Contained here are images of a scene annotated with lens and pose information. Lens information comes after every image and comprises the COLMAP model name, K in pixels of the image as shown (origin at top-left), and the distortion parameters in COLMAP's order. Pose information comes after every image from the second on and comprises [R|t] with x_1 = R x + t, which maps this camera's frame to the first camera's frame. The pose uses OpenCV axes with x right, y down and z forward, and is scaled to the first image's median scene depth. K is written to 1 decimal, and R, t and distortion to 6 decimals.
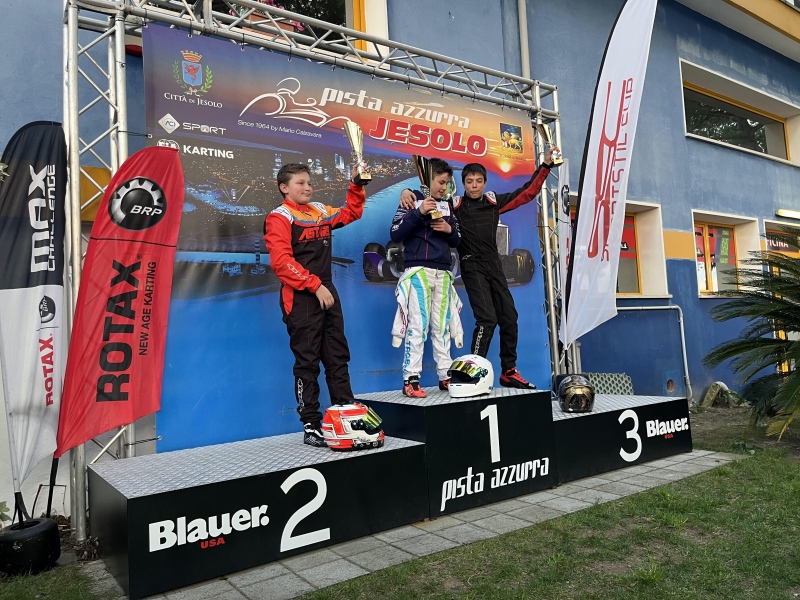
lens RADIAL K [[605.8, 0, 393.7], [0, 605.8, 298.6], [0, 0, 1]] dist [0.061586, -0.084177]
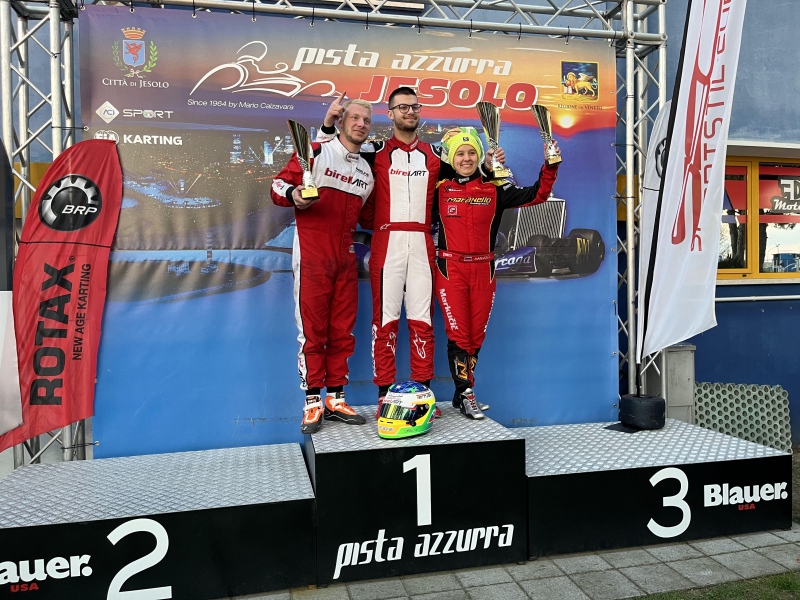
lens RADIAL K [[605.8, 0, 402.2], [0, 605.8, 304.2], [0, 0, 1]] dist [0.061586, -0.084177]
pose [[0.928567, 0.047623, -0.368098, 0.406512], [-0.006678, 0.993718, 0.111717, -0.103438], [0.371105, -0.101279, 0.923051, 0.275895]]
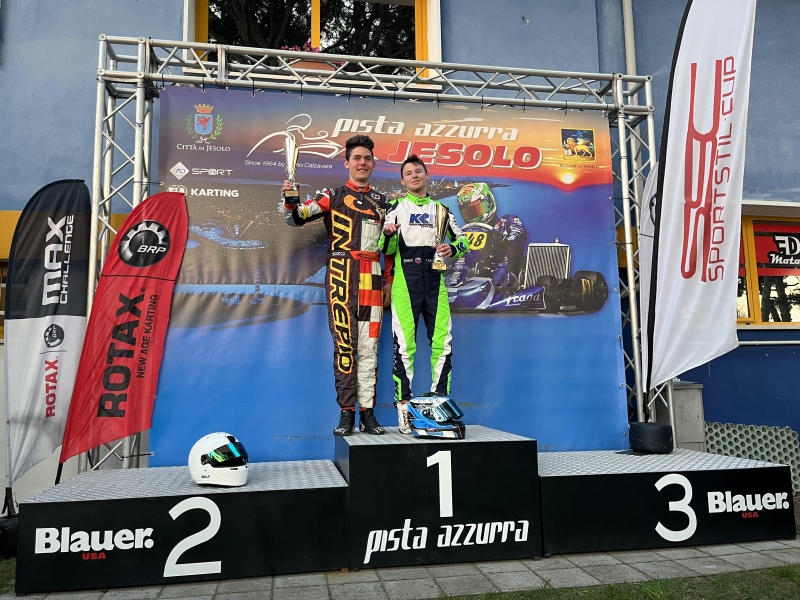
lens RADIAL K [[605.8, 0, 393.9], [0, 605.8, 297.6], [0, 0, 1]] dist [0.061586, -0.084177]
pose [[0.910589, -0.012287, -0.413130, 0.450340], [-0.005809, 0.999079, -0.042517, -0.008788], [0.413272, 0.041116, 0.909679, 0.154207]]
